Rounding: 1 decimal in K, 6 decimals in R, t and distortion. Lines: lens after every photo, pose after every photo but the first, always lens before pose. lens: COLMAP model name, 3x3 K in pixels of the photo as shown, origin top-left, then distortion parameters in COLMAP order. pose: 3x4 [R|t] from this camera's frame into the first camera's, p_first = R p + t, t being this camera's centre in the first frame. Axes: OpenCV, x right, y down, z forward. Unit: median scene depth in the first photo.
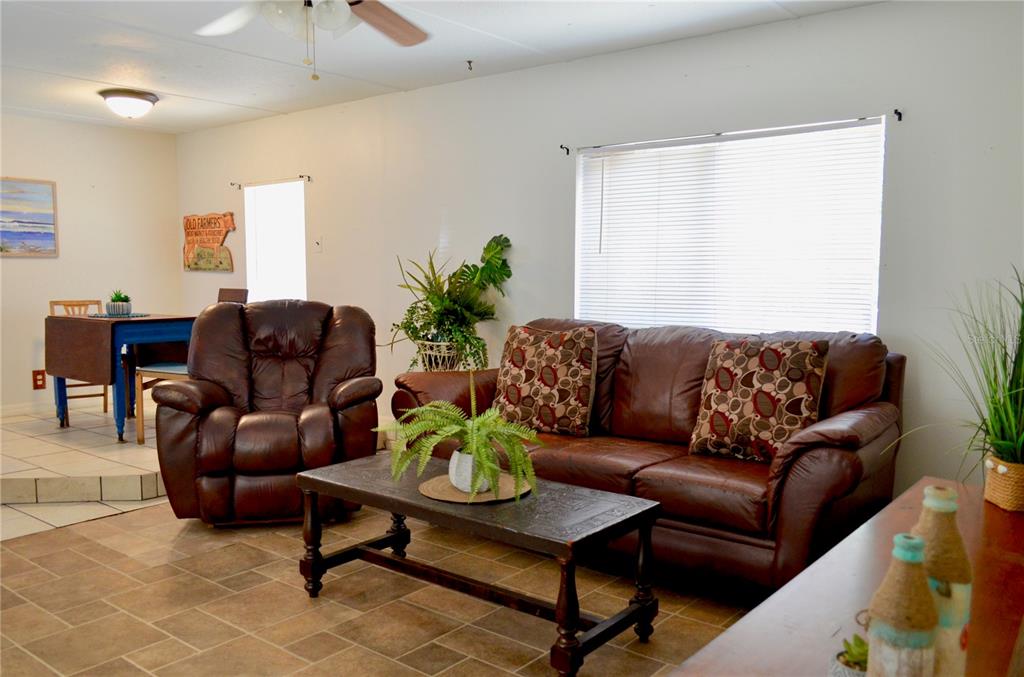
lens RADIAL K [[813.1, 0, 512.4], [0, 813.1, 343.3], [0, 0, 1]] dist [-0.017723, 0.003773]
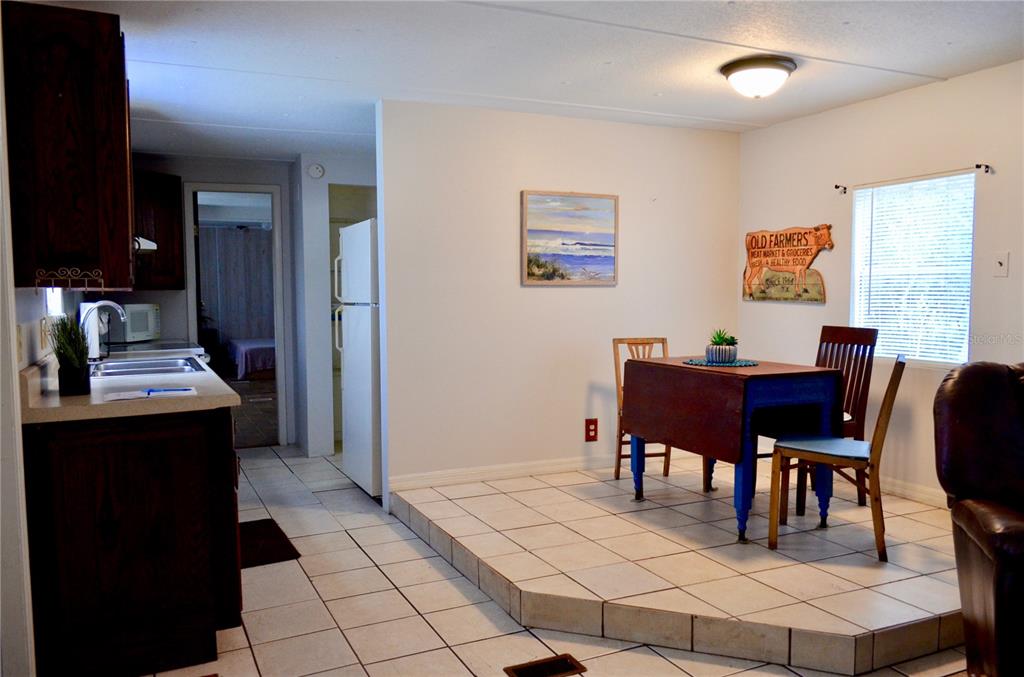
lens RADIAL K [[813.1, 0, 515.3], [0, 813.1, 334.6], [0, 0, 1]] dist [-0.017723, 0.003773]
pose [[0.888581, 0.021029, -0.458237, -0.280901], [-0.037892, 0.998900, -0.027637, -0.029333], [0.457152, 0.041921, 0.888400, 0.215234]]
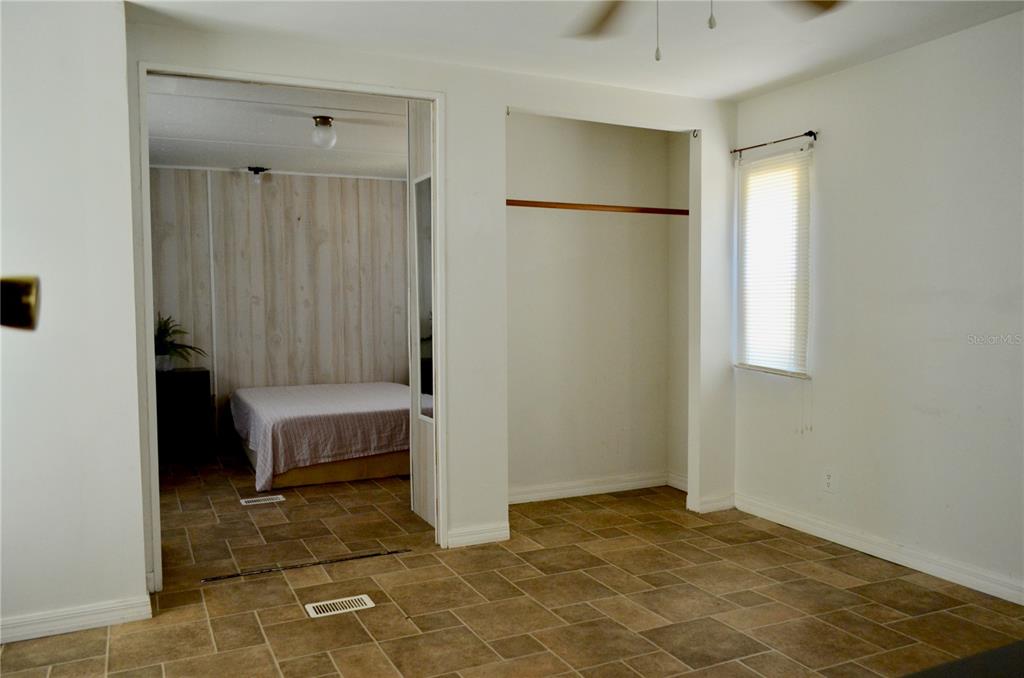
lens RADIAL K [[813.1, 0, 514.9], [0, 813.1, 341.6], [0, 0, 1]] dist [-0.017723, 0.003773]
pose [[0.891267, 0.013143, -0.453288, -0.548609], [-0.036147, 0.998458, -0.042123, -0.045155], [0.452036, 0.053928, 0.890368, 0.461326]]
